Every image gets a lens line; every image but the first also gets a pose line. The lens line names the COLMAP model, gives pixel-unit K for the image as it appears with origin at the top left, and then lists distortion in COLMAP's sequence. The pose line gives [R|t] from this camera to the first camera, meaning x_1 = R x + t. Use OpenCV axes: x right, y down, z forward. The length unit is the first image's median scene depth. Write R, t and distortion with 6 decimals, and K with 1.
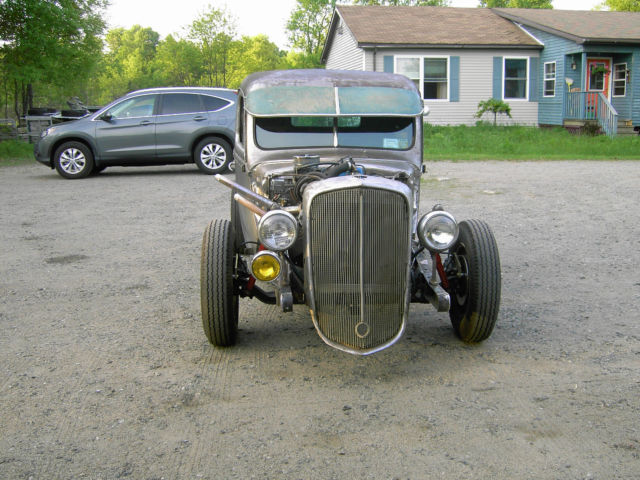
lens RADIAL K [[721.4, 0, 320.0], [0, 721.4, 240.0], [0, 0, 1]] dist [-0.118488, 0.023557]
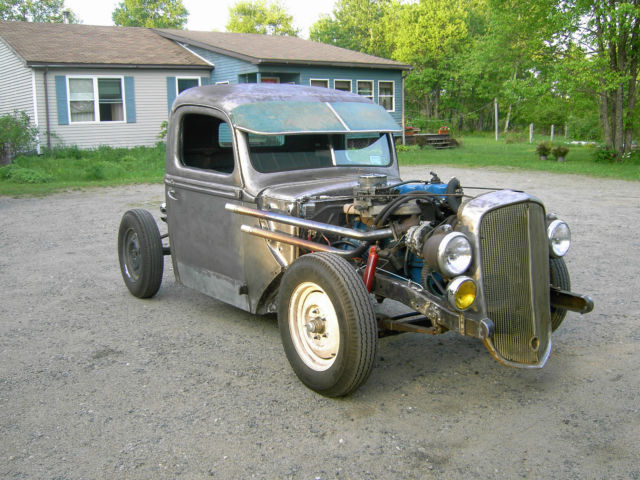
lens RADIAL K [[721.4, 0, 320.0], [0, 721.4, 240.0], [0, 0, 1]] dist [-0.118488, 0.023557]
pose [[0.845713, -0.095106, 0.525095, -0.126435], [0.110775, 0.993844, 0.001594, -0.009522], [-0.522014, 0.056820, 0.851042, 0.055594]]
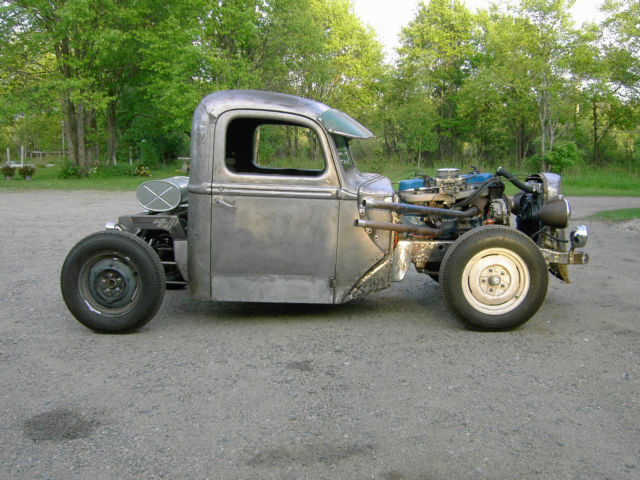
lens RADIAL K [[721.4, 0, 320.0], [0, 721.4, 240.0], [0, 0, 1]] dist [-0.118488, 0.023557]
pose [[0.079628, -0.144342, 0.986319, -0.275351], [0.201622, 0.971342, 0.125873, -0.043474], [-0.976221, 0.188840, 0.106449, 0.245056]]
